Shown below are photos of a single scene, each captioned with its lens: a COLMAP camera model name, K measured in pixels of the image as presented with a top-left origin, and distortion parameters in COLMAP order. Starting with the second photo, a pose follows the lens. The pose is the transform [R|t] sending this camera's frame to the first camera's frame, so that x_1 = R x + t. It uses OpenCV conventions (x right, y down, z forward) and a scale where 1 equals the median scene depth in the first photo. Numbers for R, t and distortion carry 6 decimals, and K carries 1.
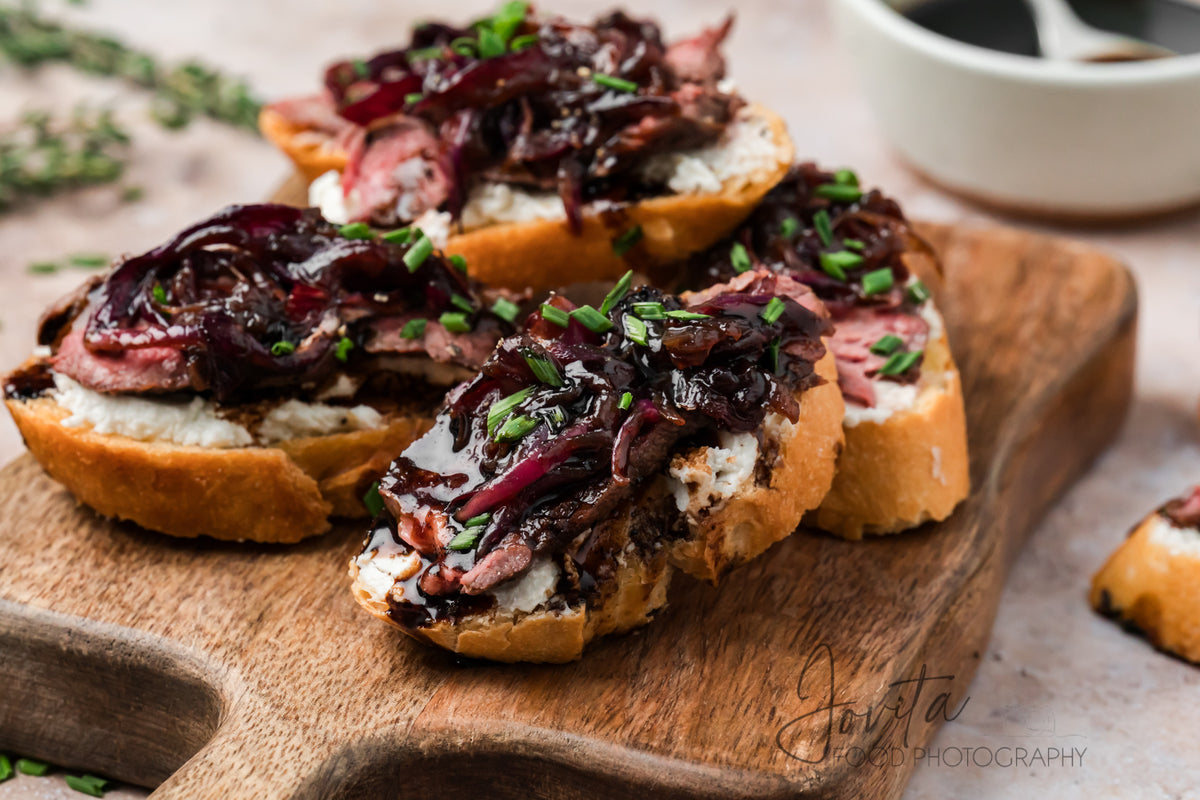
lens RADIAL K [[5119.6, 0, 593.9], [0, 5119.6, 399.7], [0, 0, 1]] dist [0.087513, 0.000000]
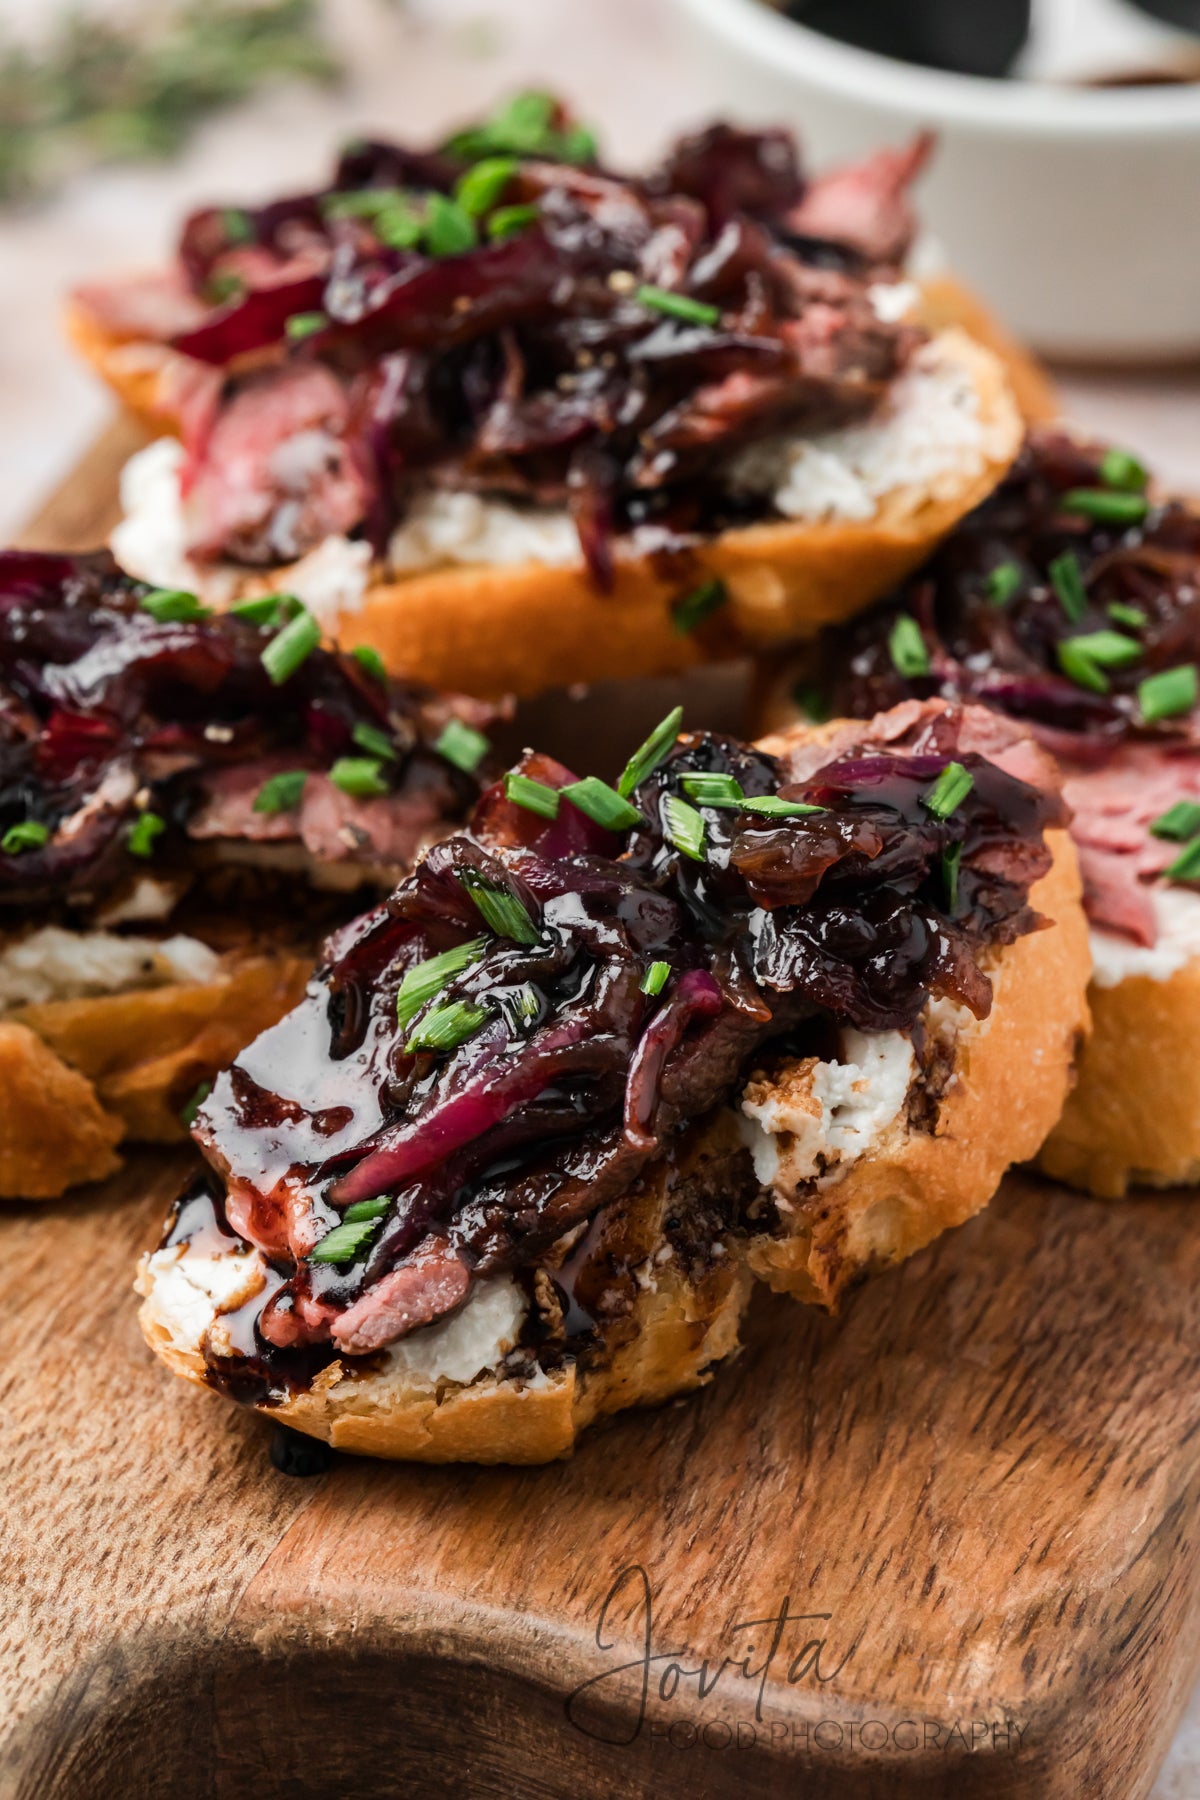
lens RADIAL K [[7679.4, 0, 613.3], [0, 7679.4, 903.8], [0, 0, 1]] dist [0.087513, 0.000000]
pose [[0.998702, 0.011051, -0.049727, 0.039849], [-0.006586, 0.996003, 0.089074, -0.075345], [0.050512, -0.088631, 0.994783, 0.217730]]
